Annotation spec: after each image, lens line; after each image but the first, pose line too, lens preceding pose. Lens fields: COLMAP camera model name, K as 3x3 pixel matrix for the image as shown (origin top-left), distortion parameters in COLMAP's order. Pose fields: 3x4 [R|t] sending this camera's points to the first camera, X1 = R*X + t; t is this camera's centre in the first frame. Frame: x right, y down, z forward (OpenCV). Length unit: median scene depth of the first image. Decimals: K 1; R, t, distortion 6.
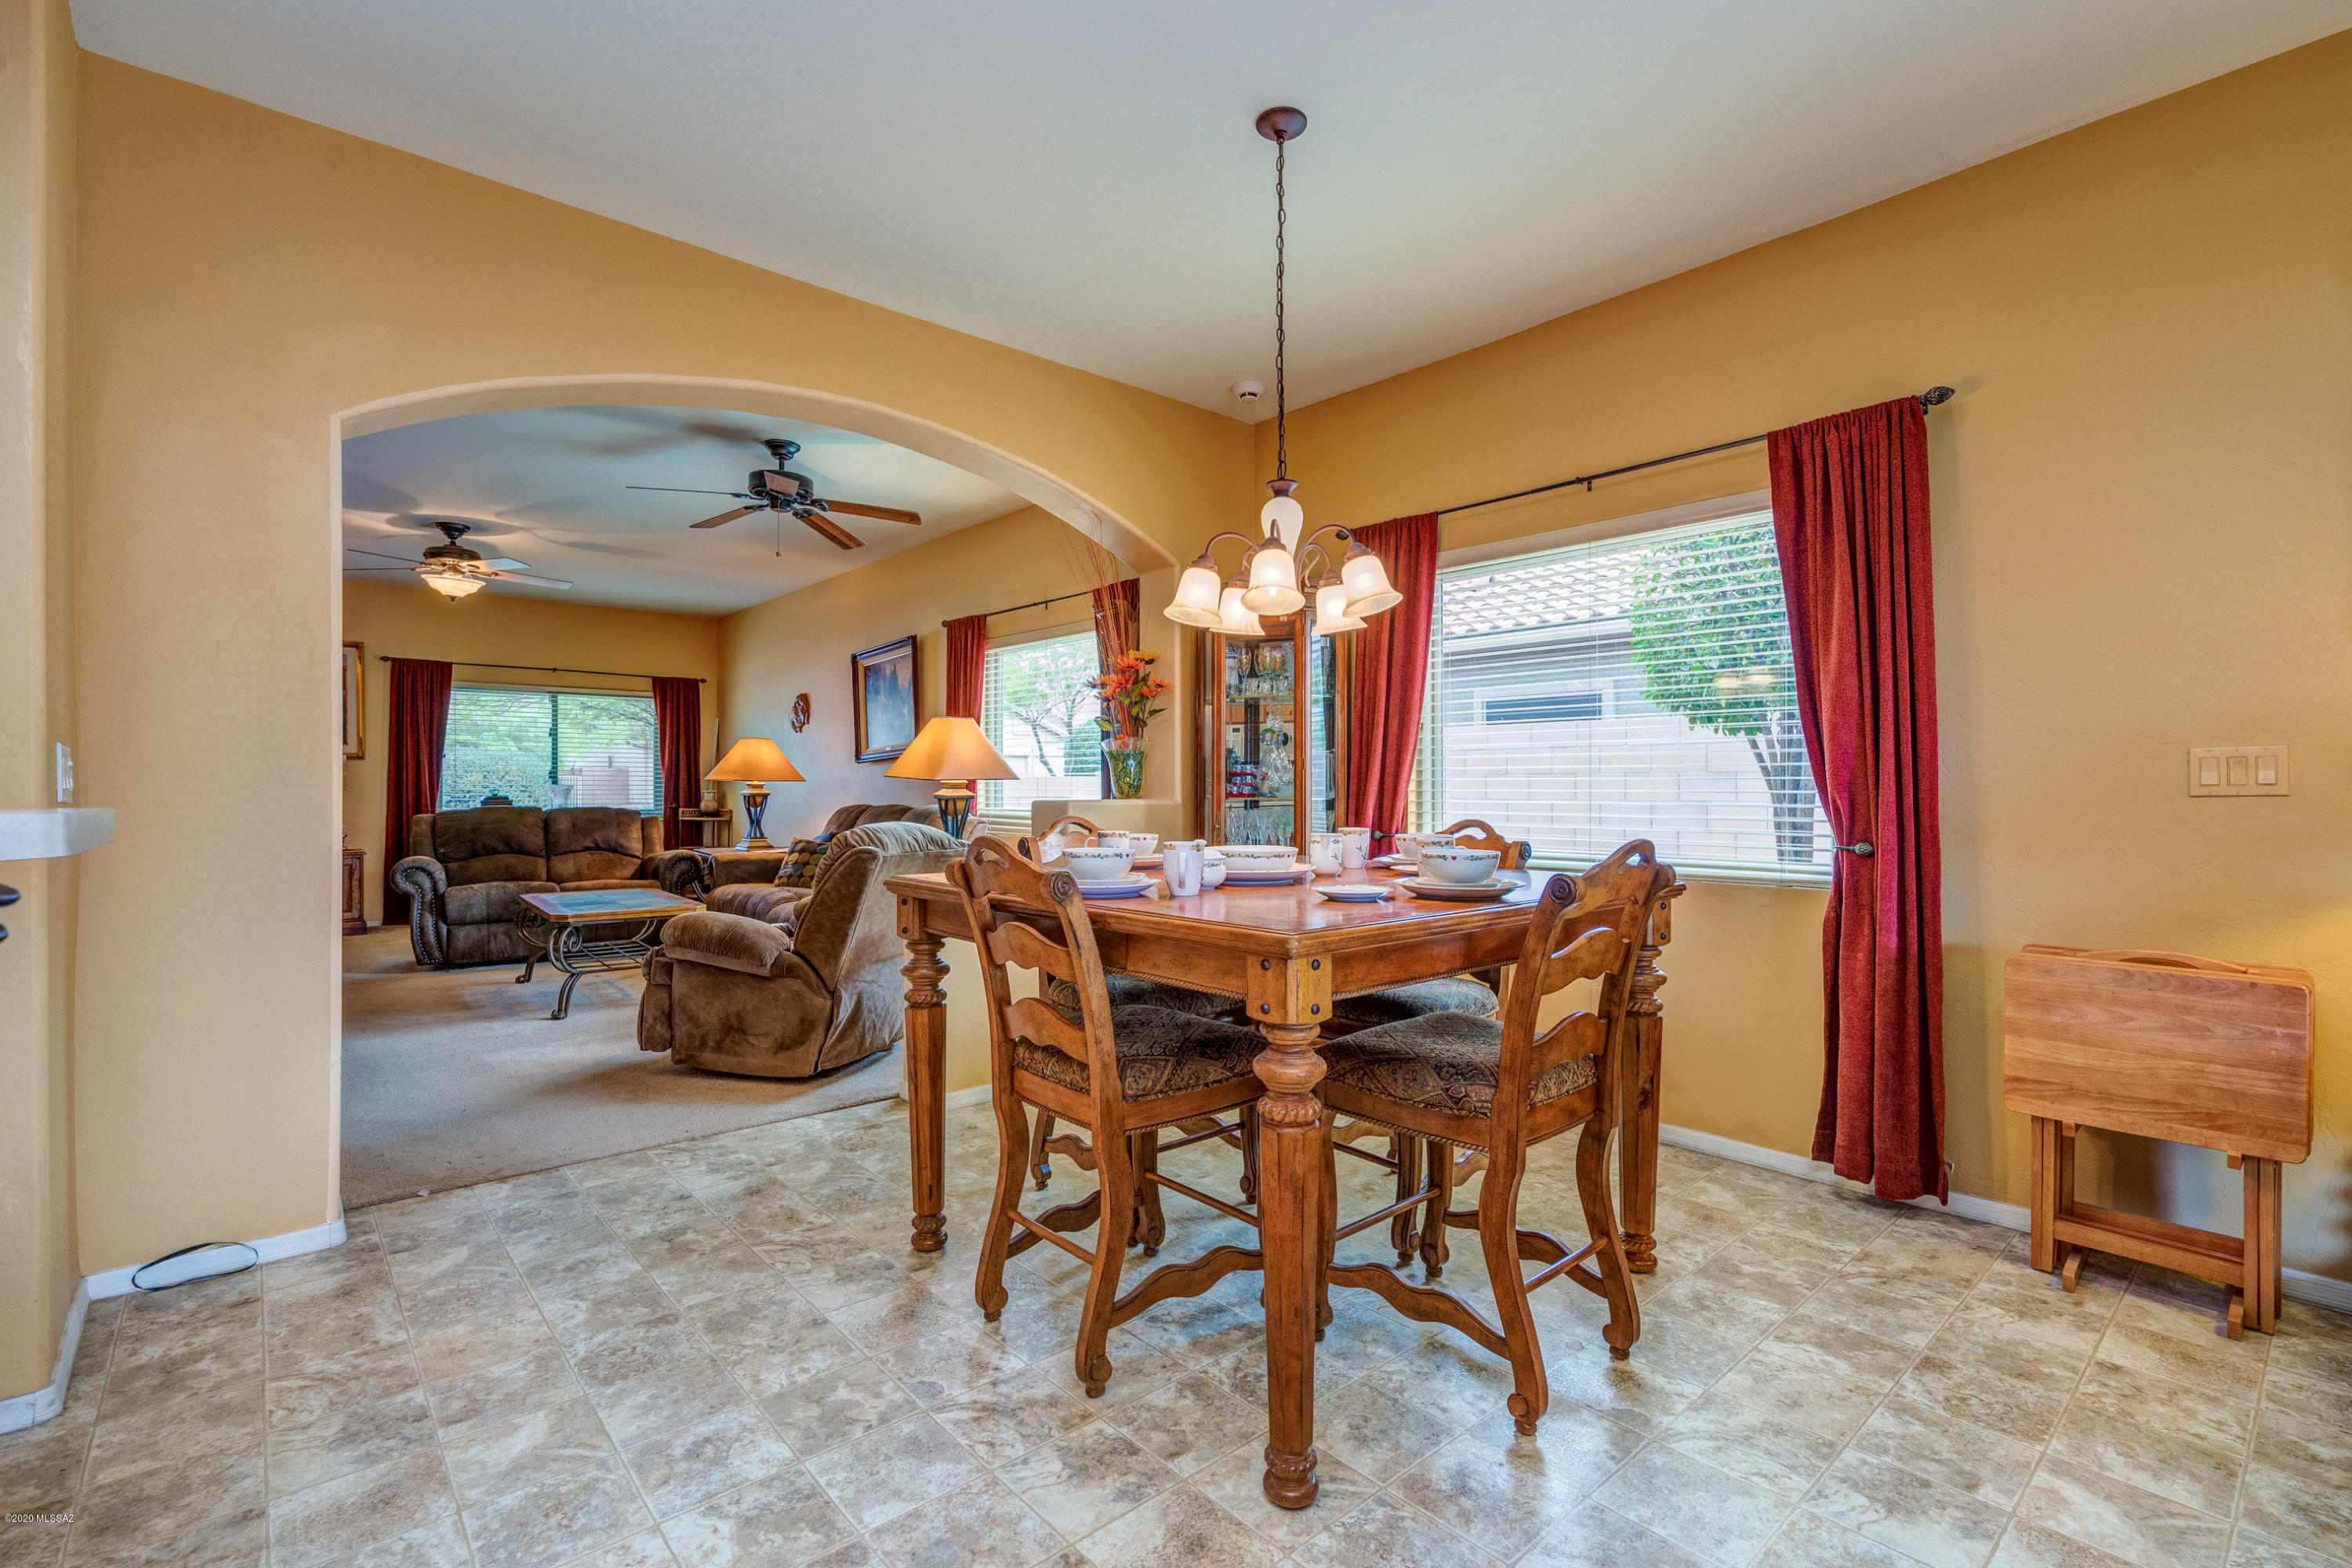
lens RADIAL K [[1084.2, 0, 1183.3], [0, 1084.2, 792.9], [0, 0, 1]] dist [0.000557, 0.000963]
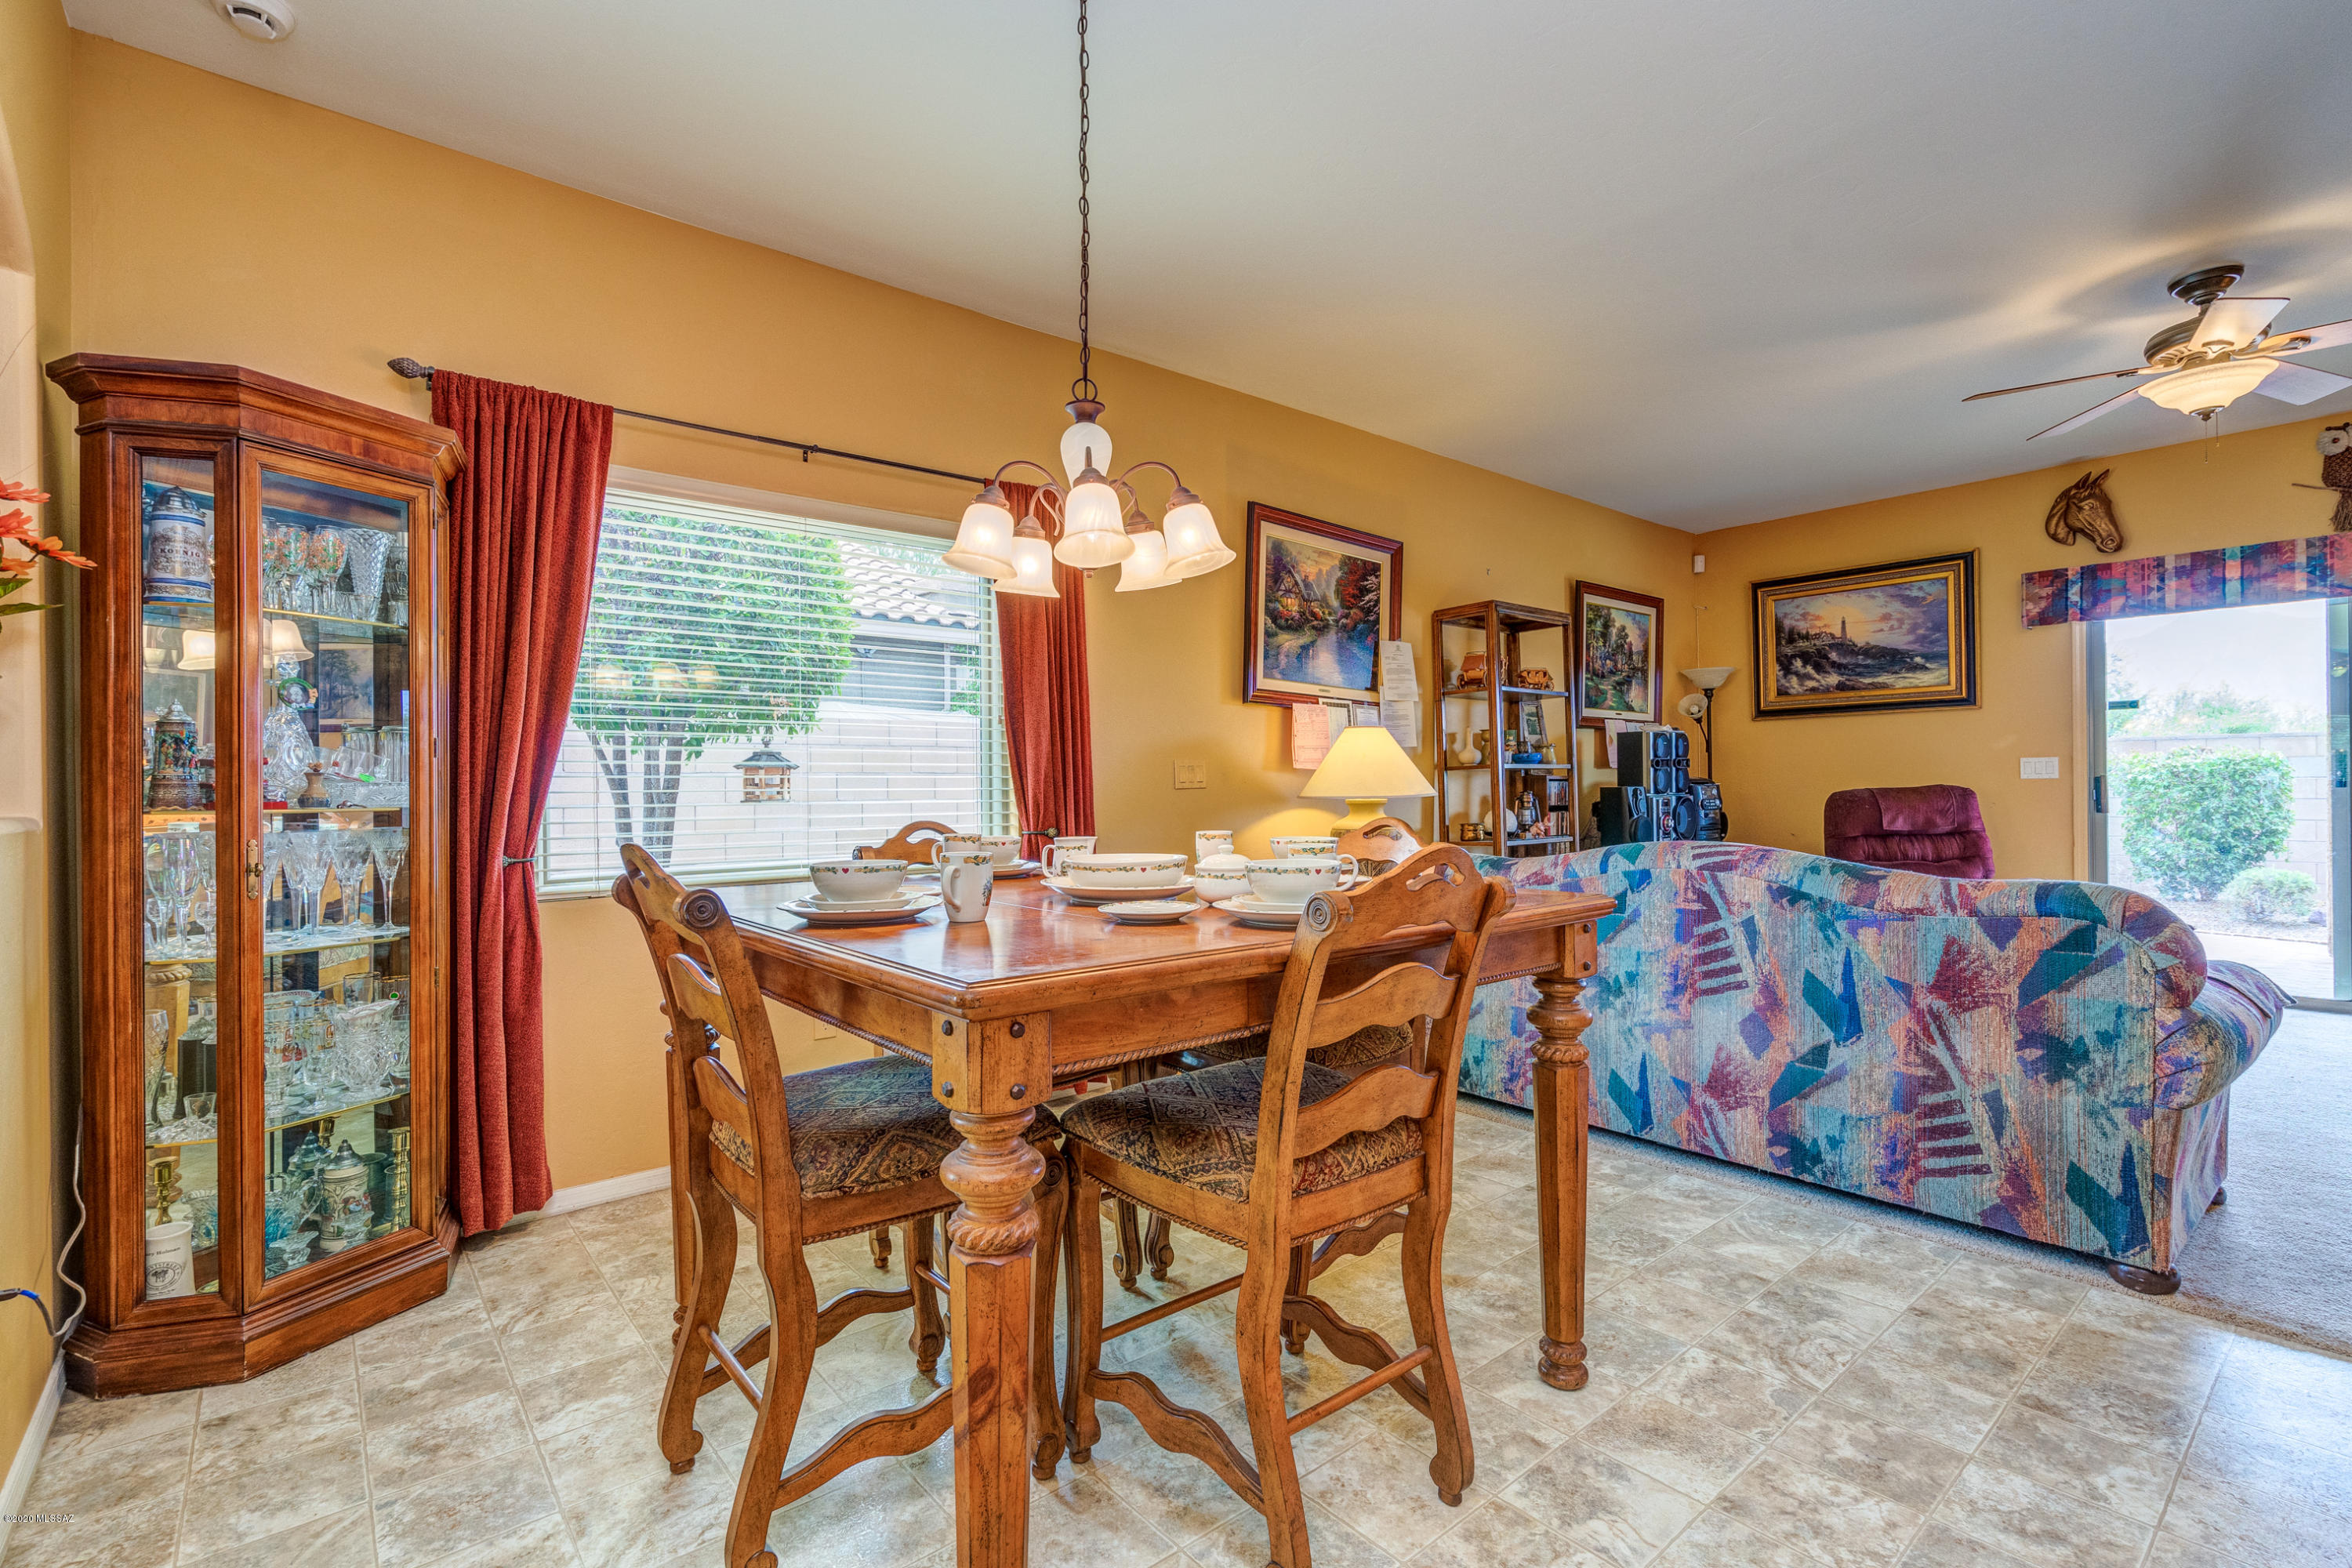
lens RADIAL K [[1084.2, 0, 1179.6], [0, 1084.2, 781.0], [0, 0, 1]] dist [0.000557, 0.000963]
pose [[0.024466, -0.003621, 0.999694, -0.301568], [0.005617, 0.999978, 0.003485, -0.004613], [-0.999685, 0.005530, 0.024486, 0.369155]]
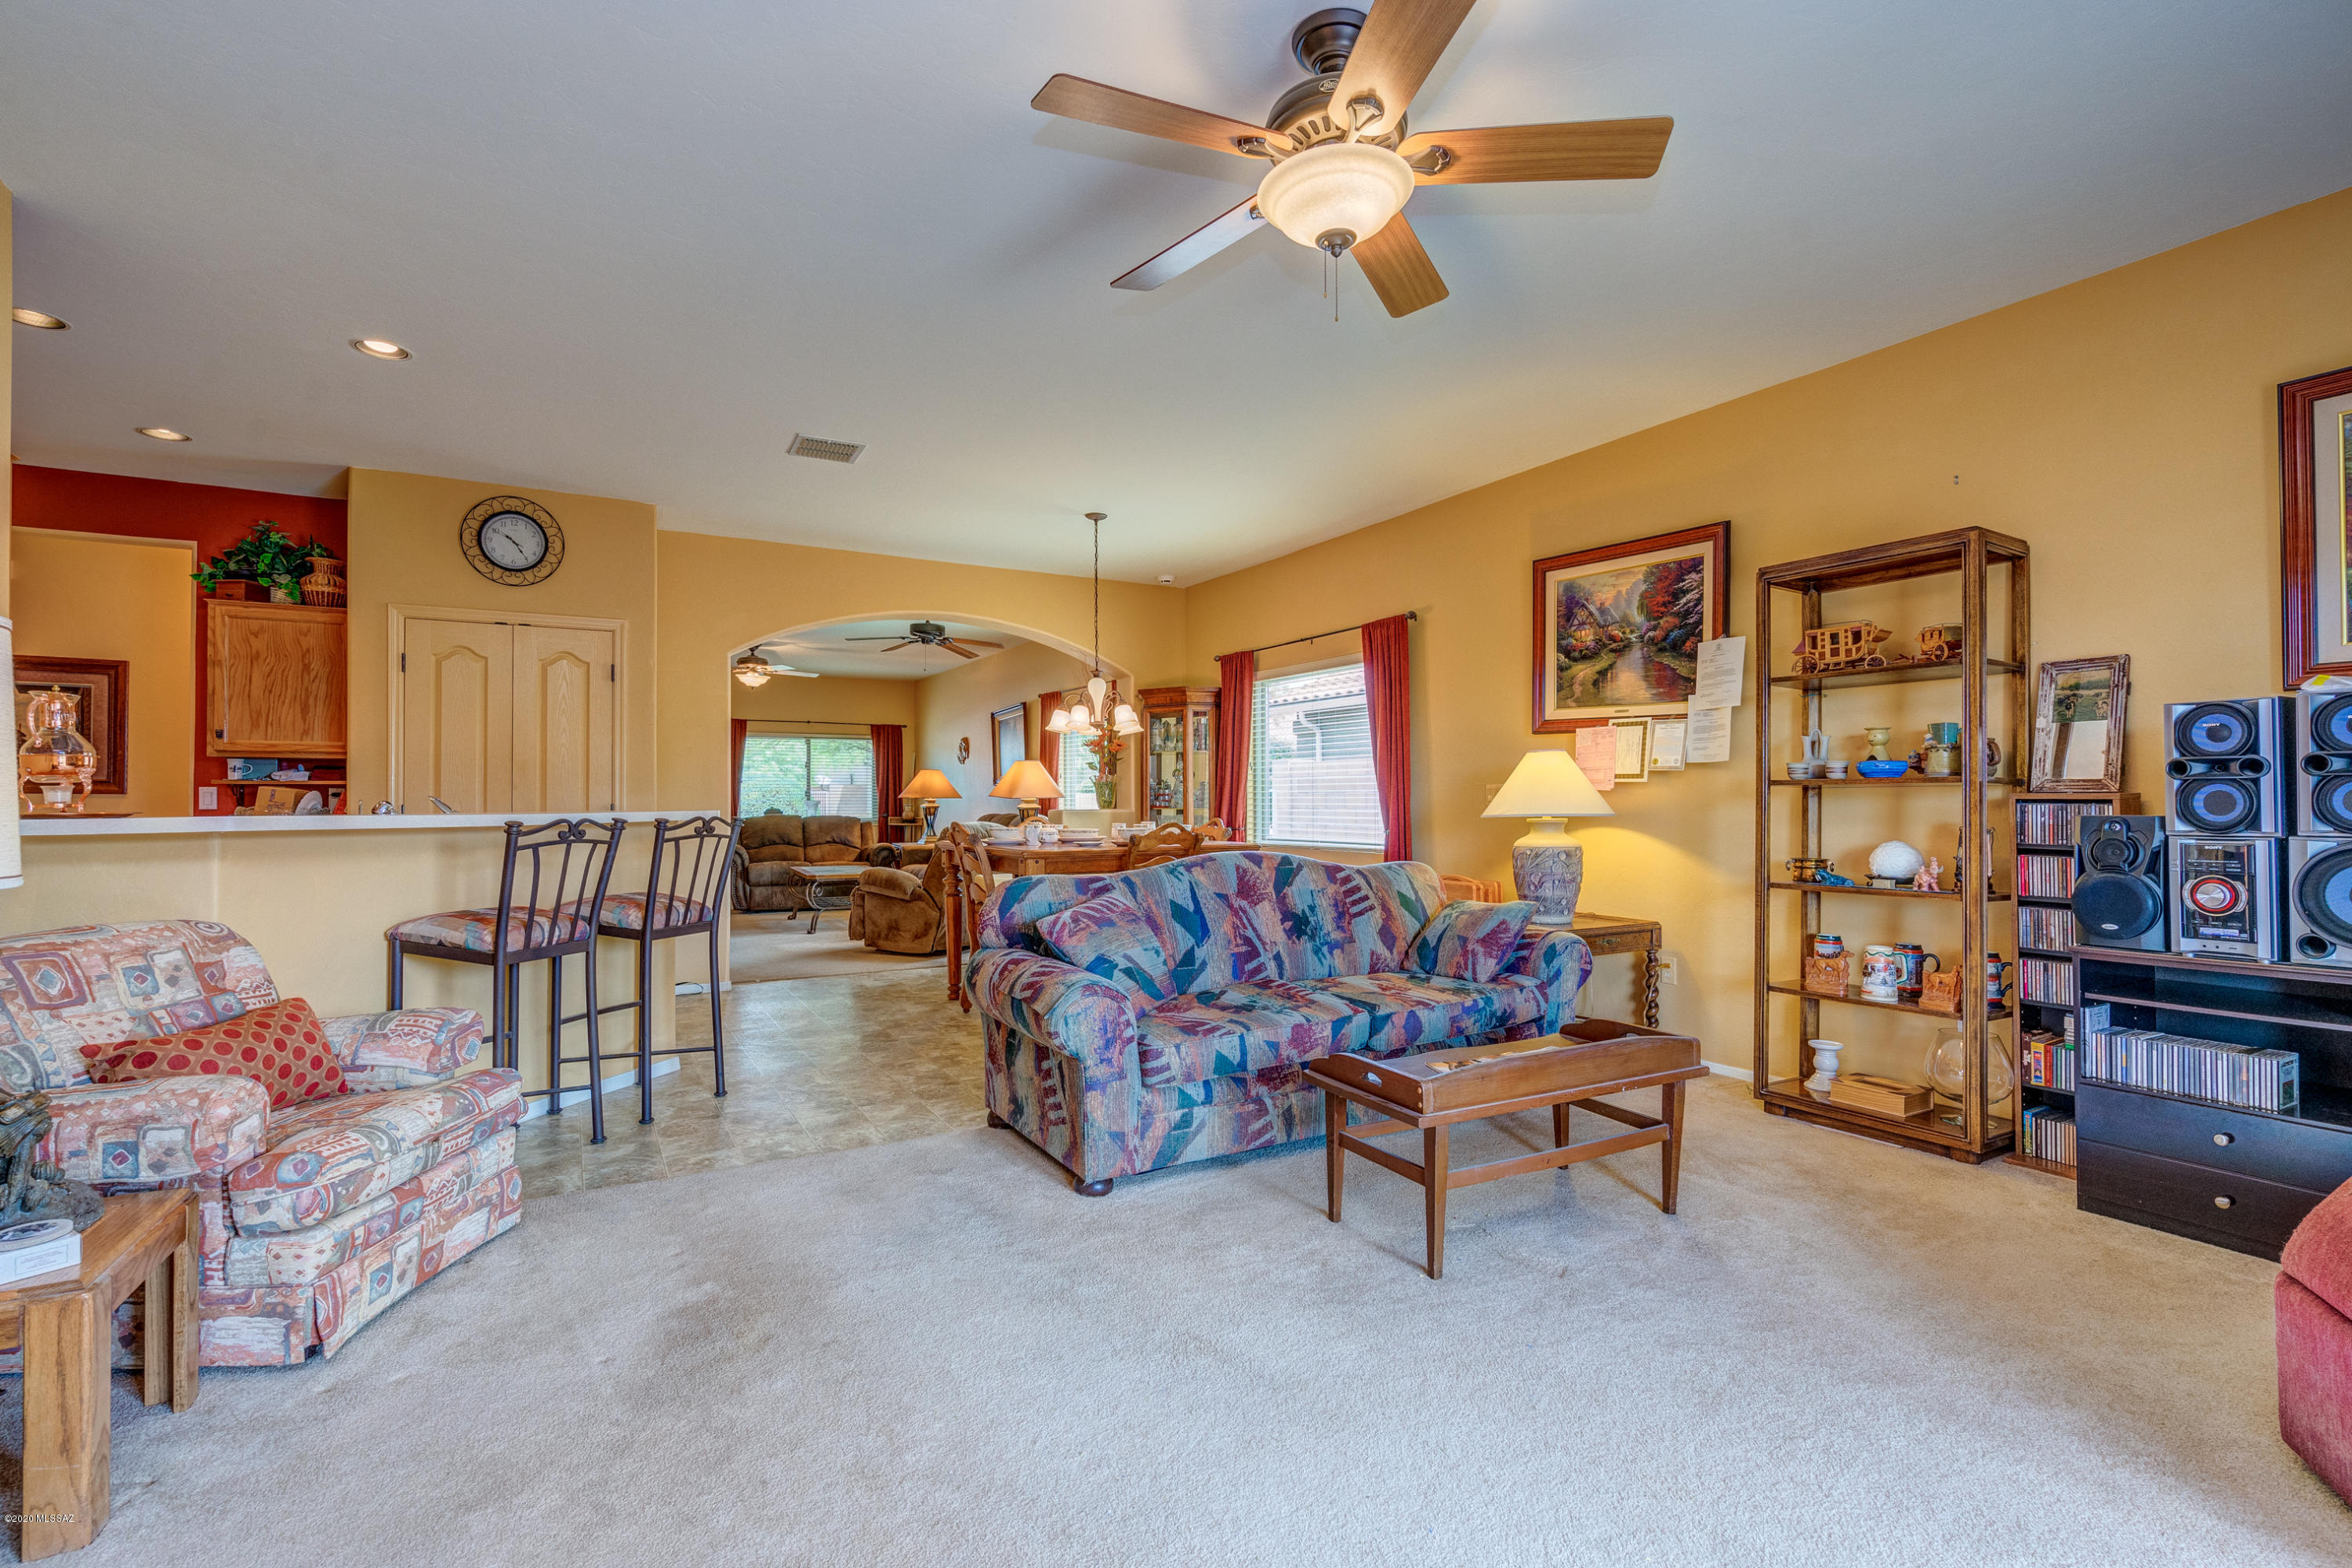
lens RADIAL K [[1084.2, 0, 1170.1], [0, 1084.2, 785.7], [0, 0, 1]] dist [0.000557, 0.000963]
pose [[0.979549, -0.007344, -0.201074, 0.277148], [0.003898, 0.999839, -0.017528, -0.000441], [0.201170, 0.016385, 0.979419, -0.482652]]
